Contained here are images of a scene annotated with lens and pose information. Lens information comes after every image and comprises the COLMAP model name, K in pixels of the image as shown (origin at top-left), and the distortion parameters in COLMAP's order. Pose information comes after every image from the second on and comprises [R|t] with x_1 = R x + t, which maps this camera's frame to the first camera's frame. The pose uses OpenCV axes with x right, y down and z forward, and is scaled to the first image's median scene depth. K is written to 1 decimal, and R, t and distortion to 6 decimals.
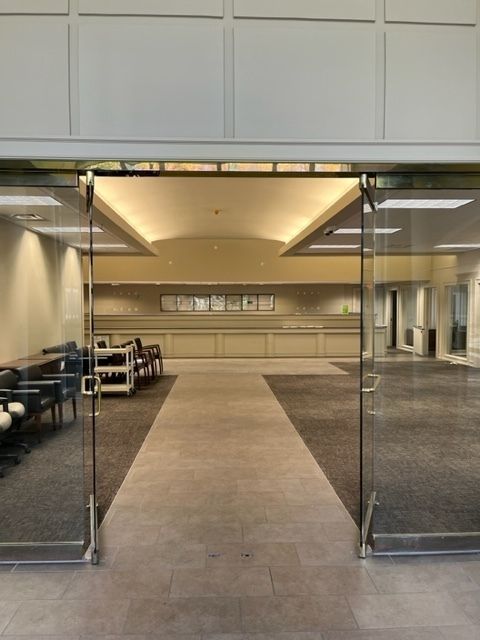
lens RADIAL K [[481.6, 0, 236.1], [0, 481.6, 321.8], [0, 0, 1]] dist [0.081205, -0.101610]
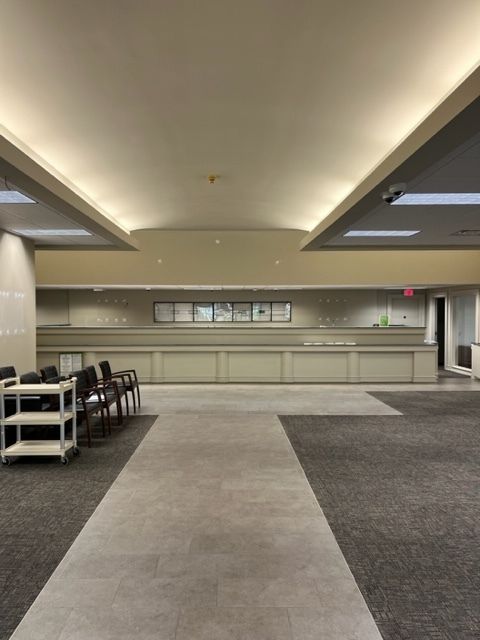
lens RADIAL K [[481.6, 0, 236.1], [0, 481.6, 321.8], [0, 0, 1]] dist [0.081205, -0.101610]
pose [[0.999671, 0.002105, -0.025553, 0.008038], [-0.002604, 0.999807, -0.019497, -0.009180], [0.025507, 0.019557, 0.999483, 0.227015]]
